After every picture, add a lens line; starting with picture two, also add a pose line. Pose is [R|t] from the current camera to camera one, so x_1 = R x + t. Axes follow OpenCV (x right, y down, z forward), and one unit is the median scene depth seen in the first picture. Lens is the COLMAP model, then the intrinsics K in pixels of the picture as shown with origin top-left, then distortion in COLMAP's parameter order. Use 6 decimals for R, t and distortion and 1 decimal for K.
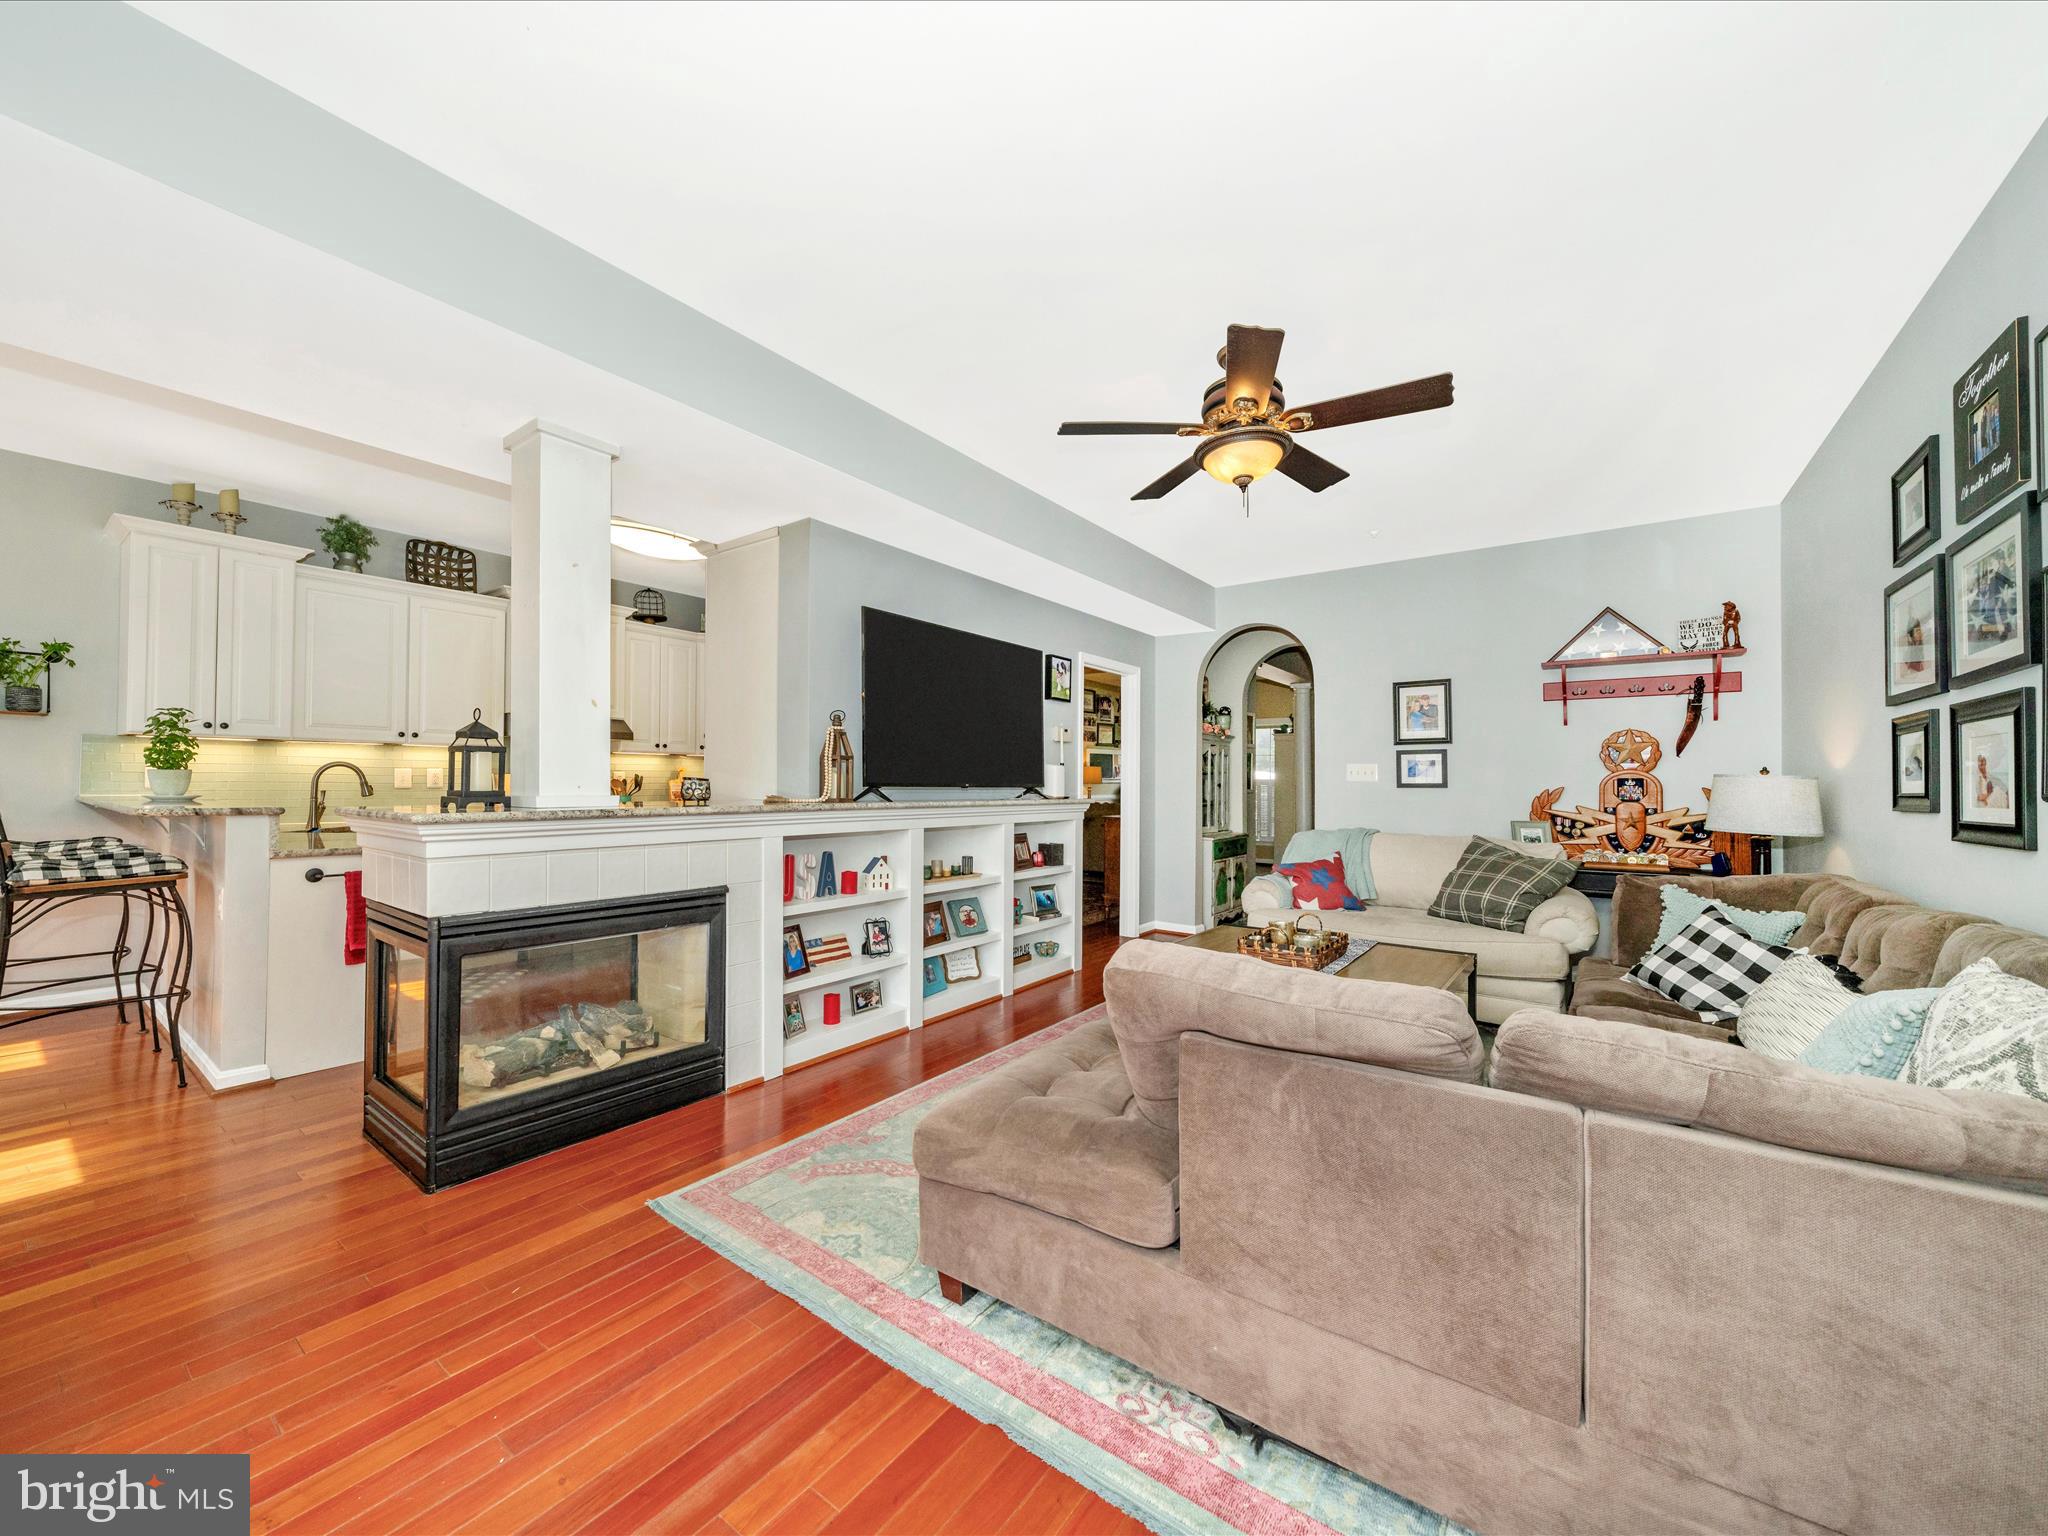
lens RADIAL K [[785.0, 0, 1025.1], [0, 785.0, 767.1], [0, 0, 1]] dist [-0.003941, -0.001175]
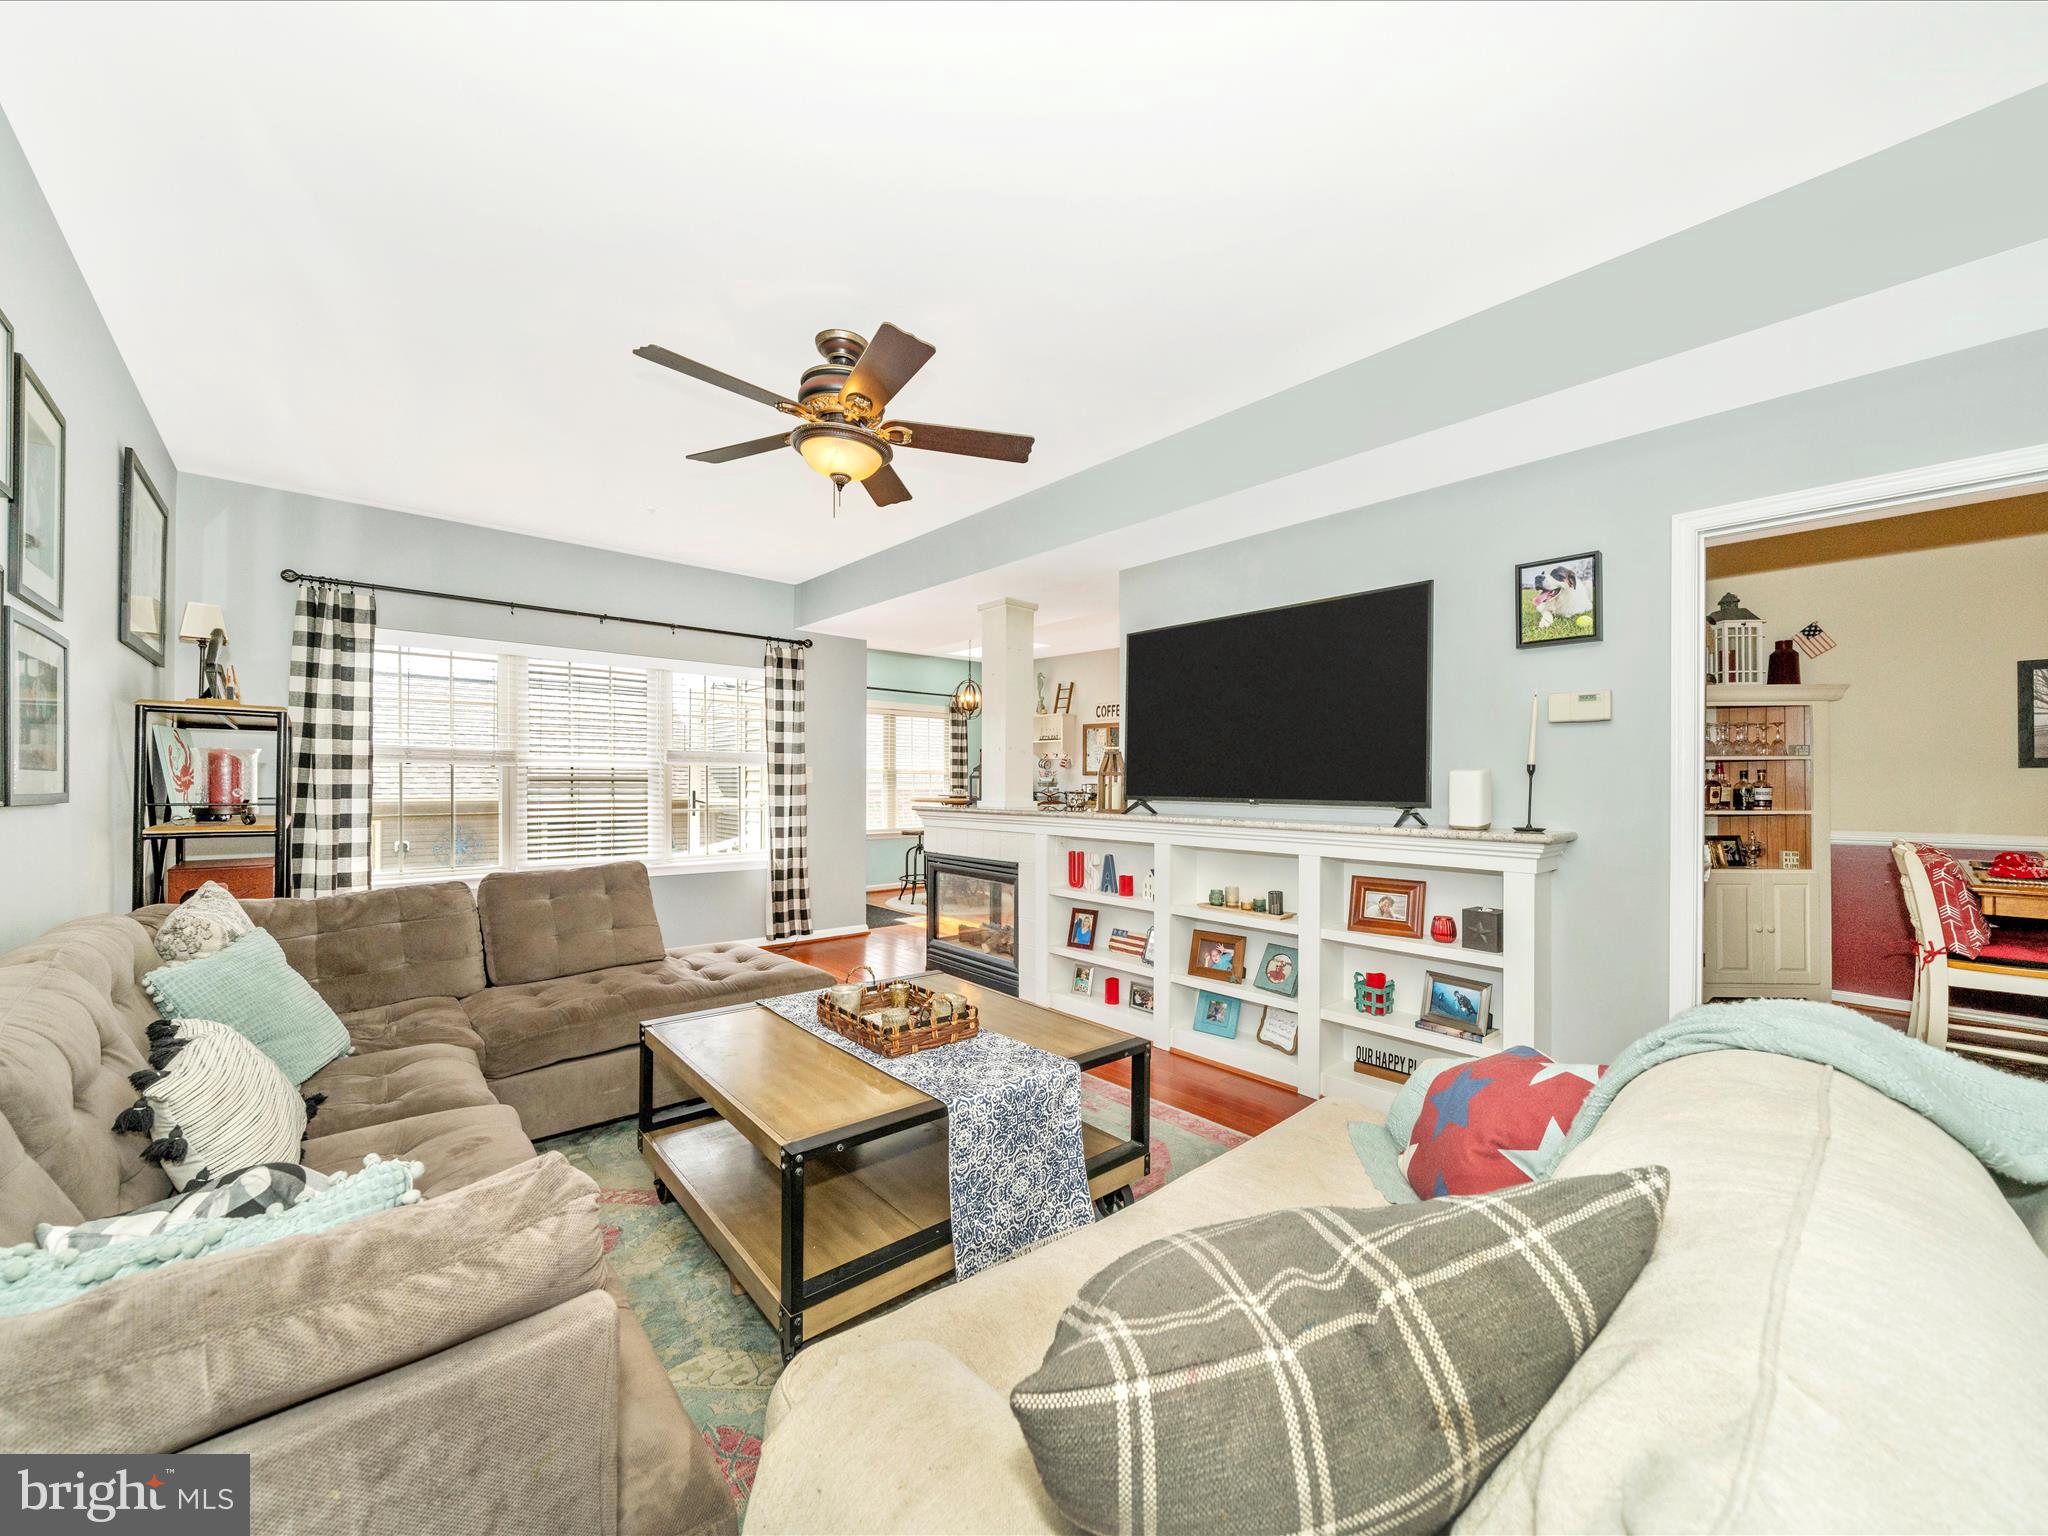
lens RADIAL K [[785.0, 0, 1024.9], [0, 785.0, 784.5], [0, 0, 1]] dist [-0.003941, -0.001175]
pose [[-0.215950, -0.016349, -0.976268, 0.778755], [0.004241, 0.999835, -0.017682, 0.020139], [0.976395, -0.007959, -0.215845, 0.957753]]
